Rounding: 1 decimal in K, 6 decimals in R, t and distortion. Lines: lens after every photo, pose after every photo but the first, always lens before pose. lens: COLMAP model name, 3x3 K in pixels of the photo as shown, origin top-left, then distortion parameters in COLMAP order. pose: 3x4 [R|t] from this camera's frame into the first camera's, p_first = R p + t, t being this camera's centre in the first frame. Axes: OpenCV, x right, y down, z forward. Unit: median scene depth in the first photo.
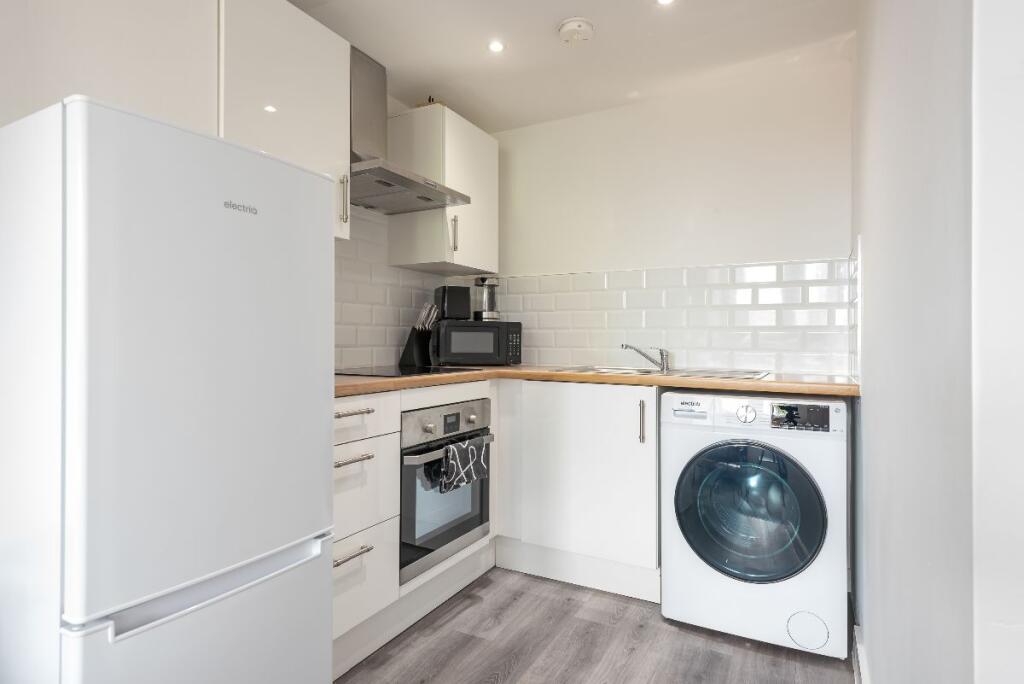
lens RADIAL K [[589.5, 0, 512.0], [0, 589.5, 342.0], [0, 0, 1]] dist [0.001944, 0.000717]
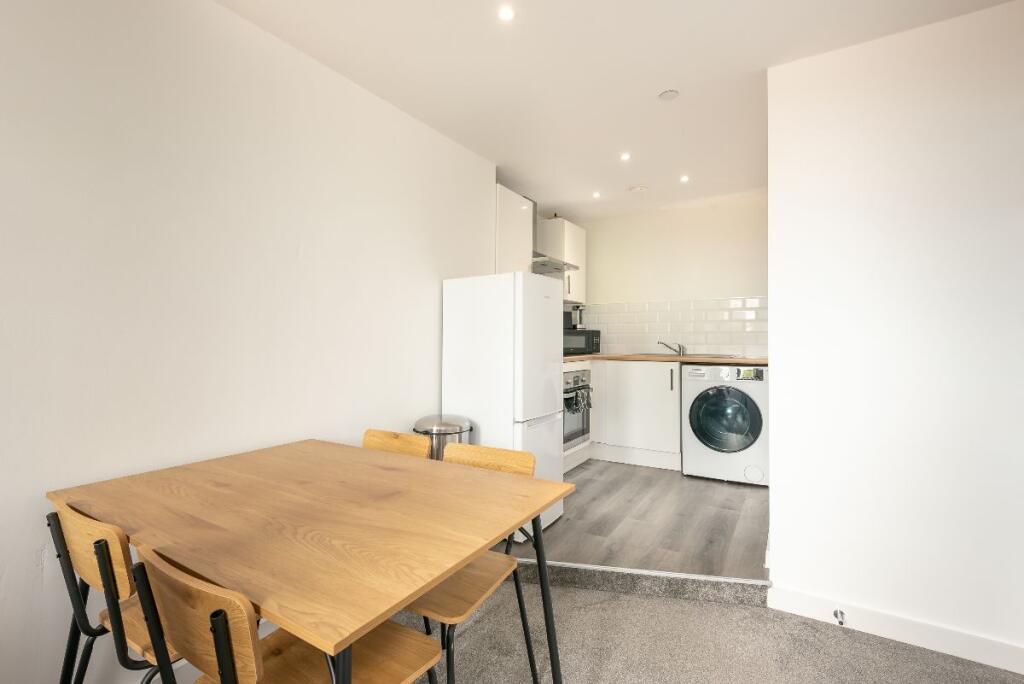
lens RADIAL K [[450.6, 0, 512.0], [0, 450.6, 342.0], [0, 0, 1]] dist [0.000558, -0.000002]
pose [[0.996529, -0.006407, -0.082997, -0.184168], [0.006529, 0.999978, 0.001203, -0.000046], [0.082988, -0.001741, 0.996549, -0.551027]]
